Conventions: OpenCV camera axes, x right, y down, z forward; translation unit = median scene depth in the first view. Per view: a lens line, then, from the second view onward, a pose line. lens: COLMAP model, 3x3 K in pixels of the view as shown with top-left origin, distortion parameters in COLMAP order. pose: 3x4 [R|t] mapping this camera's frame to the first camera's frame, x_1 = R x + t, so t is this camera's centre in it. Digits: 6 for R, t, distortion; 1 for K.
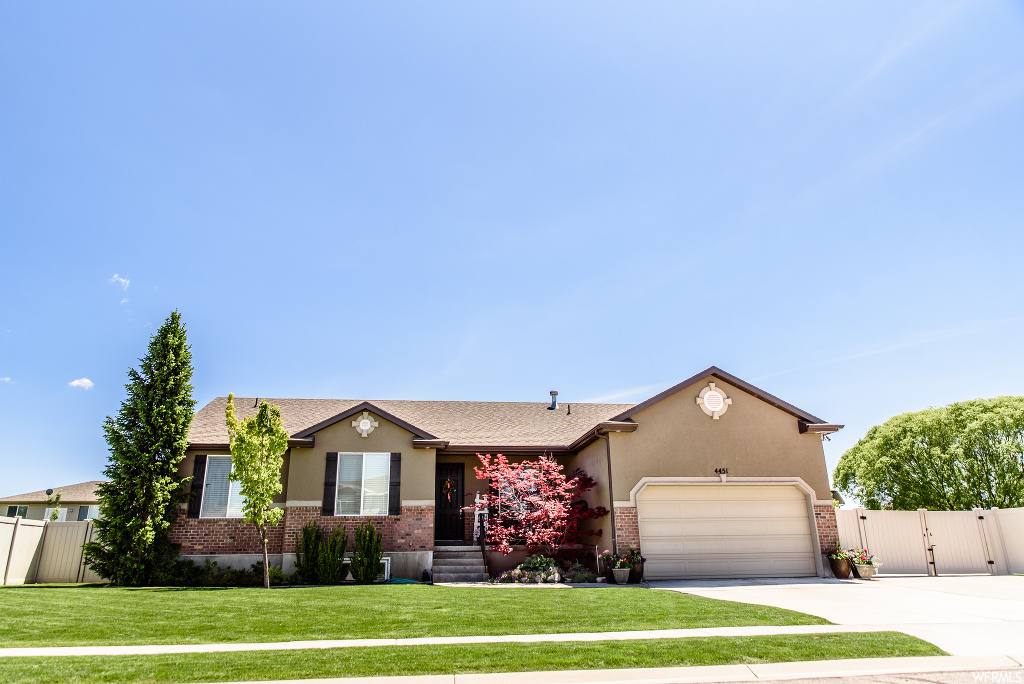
lens RADIAL K [[678.3, 0, 512.0], [0, 678.3, 342.0], [0, 0, 1]] dist [-0.001188, 0.005835]
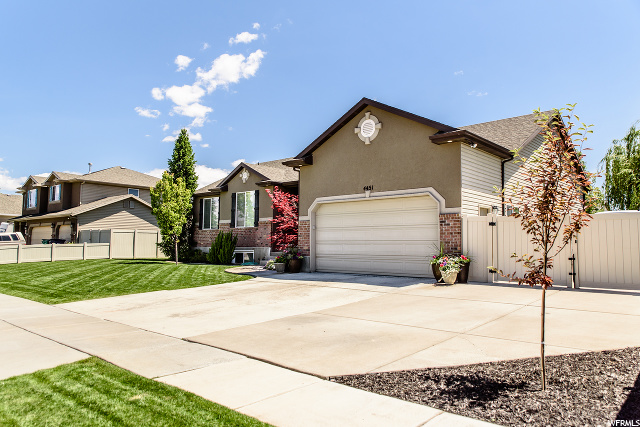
lens RADIAL K [[460.0, 0, 320.0], [0, 460.0, 213.5], [0, 0, 1]] dist [0.000557, 0.001211]
pose [[0.645671, -0.034779, -0.762823, 0.835487], [0.217352, 0.966011, 0.139928, 0.099614], [0.732030, -0.256149, 0.631285, 0.410095]]
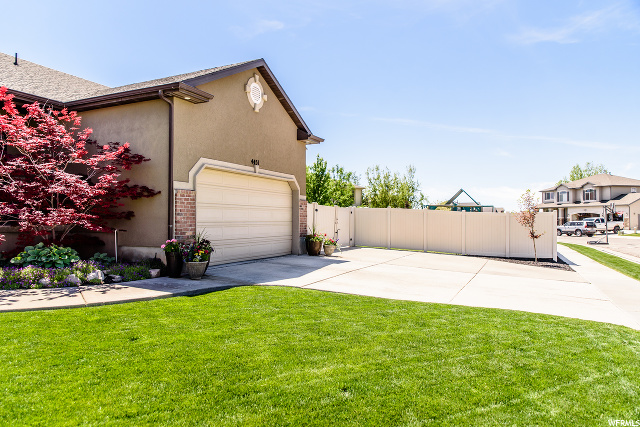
lens RADIAL K [[423.9, 0, 320.0], [0, 423.9, 213.5], [0, 0, 1]] dist [-0.001188, 0.005835]
pose [[0.548442, 0.030216, 0.835642, -0.169509], [-0.271849, 0.951503, 0.144012, 0.140144], [-0.790765, -0.306151, 0.530059, 0.537924]]
